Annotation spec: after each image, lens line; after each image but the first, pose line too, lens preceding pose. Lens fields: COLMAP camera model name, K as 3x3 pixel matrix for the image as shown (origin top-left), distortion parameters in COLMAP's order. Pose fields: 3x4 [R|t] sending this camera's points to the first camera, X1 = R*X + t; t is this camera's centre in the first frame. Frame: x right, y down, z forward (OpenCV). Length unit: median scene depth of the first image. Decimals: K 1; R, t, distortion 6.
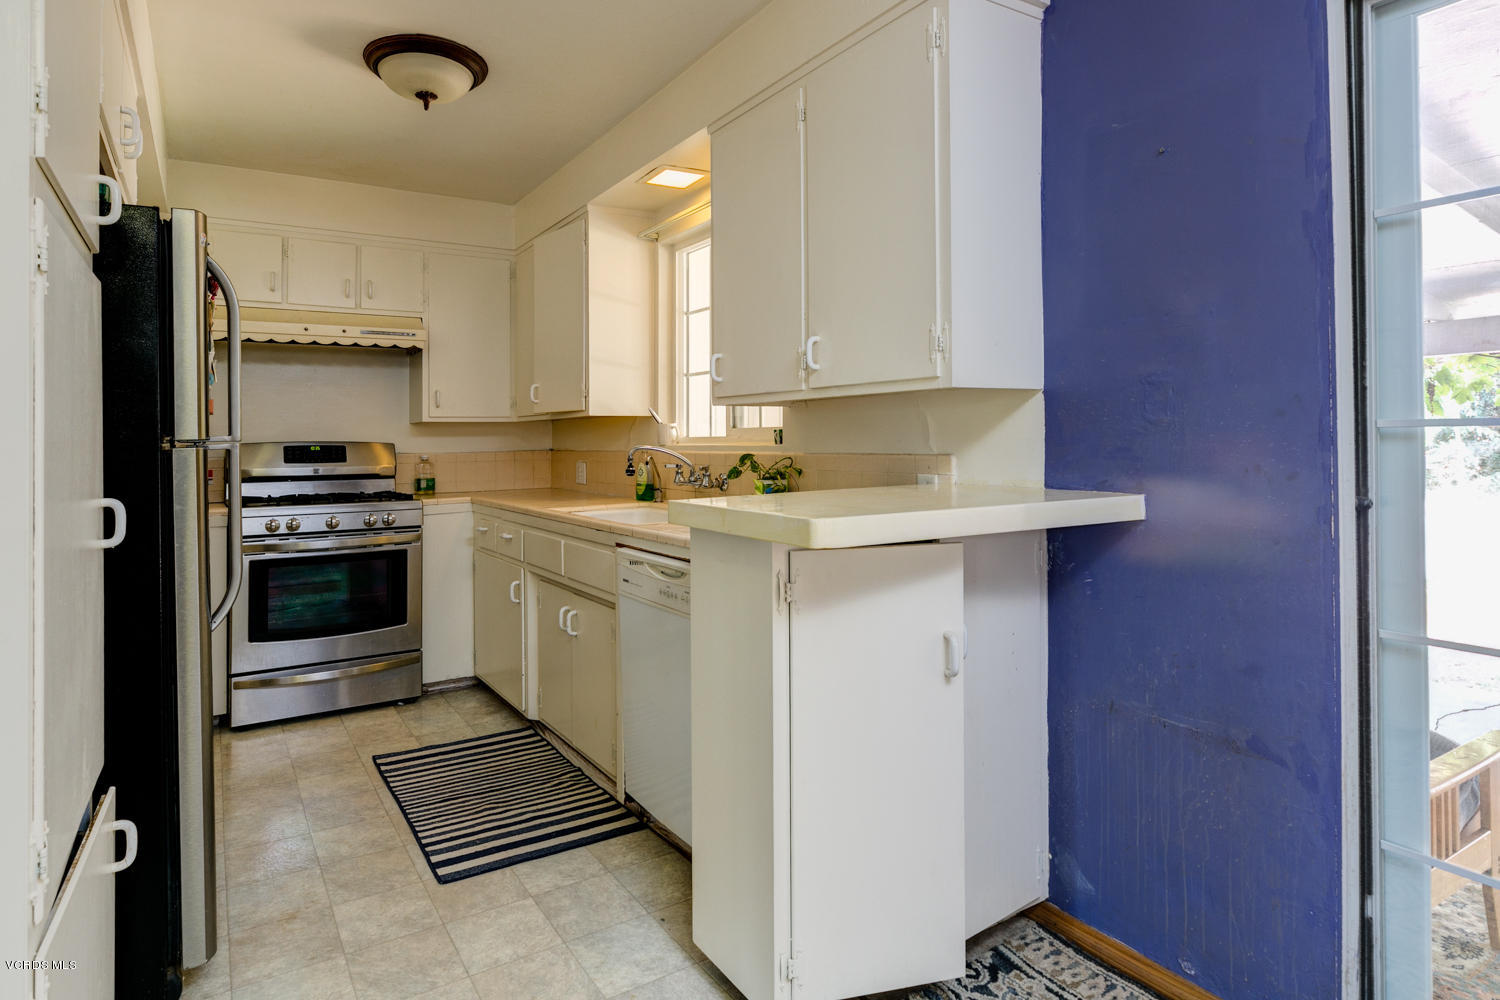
lens RADIAL K [[853.1, 0, 742.7], [0, 853.1, 437.4], [0, 0, 1]] dist [0.000038, 0.000003]
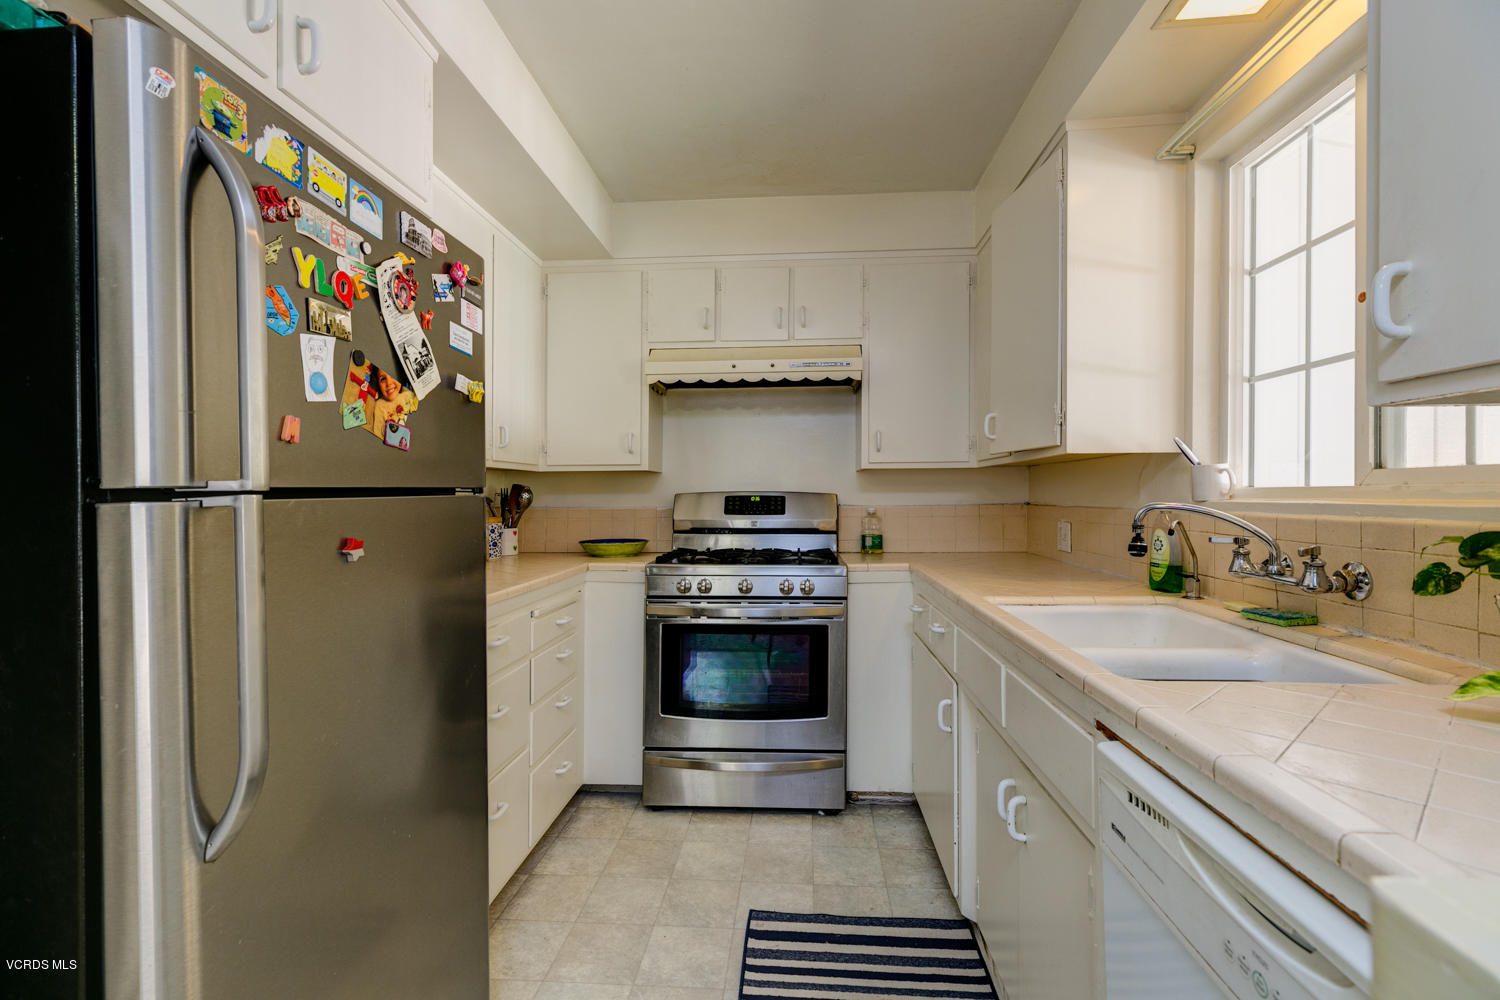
lens RADIAL K [[710.7, 0, 755.9], [0, 710.7, 492.5], [0, 0, 1]] dist [-0.002227, -0.000084]
pose [[0.806661, 0.006149, -0.590983, -0.051339], [-0.003268, 0.999977, 0.005945, 0.001477], [0.591006, -0.002864, 0.806662, 0.418345]]
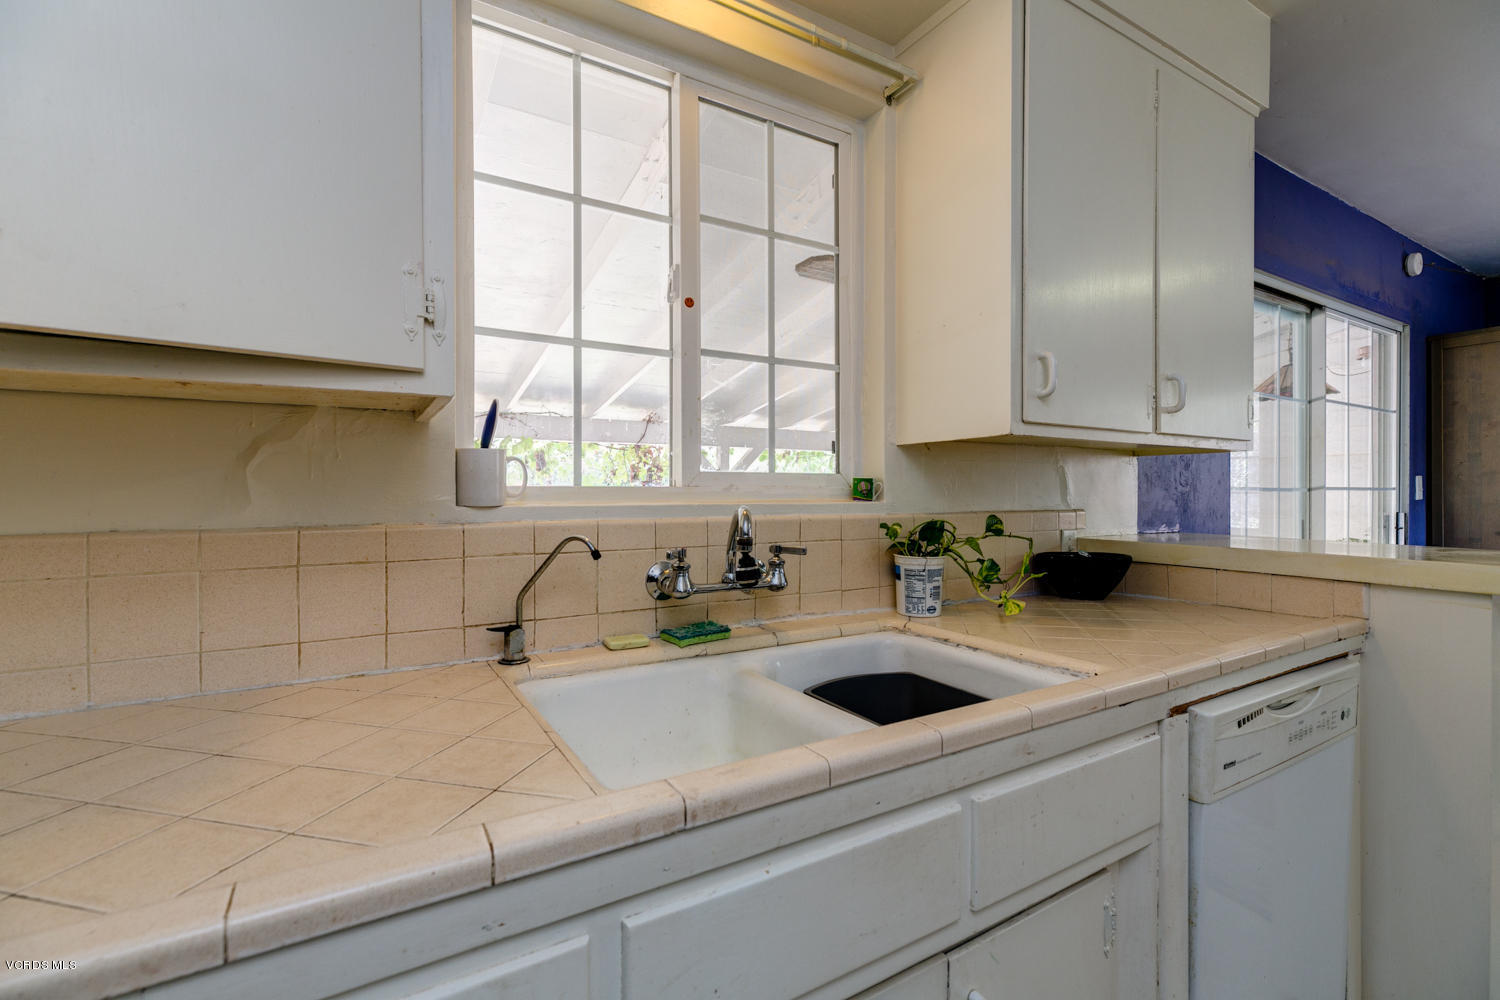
lens RADIAL K [[668.5, 0, 748.6], [0, 668.5, 498.1], [0, 0, 1]] dist [0.008678, 0.000283]
pose [[0.023601, 0.001235, 0.999721, -0.371986], [-0.005918, 0.999982, -0.001096, 0.005277], [-0.999704, -0.005891, 0.023608, 0.863391]]
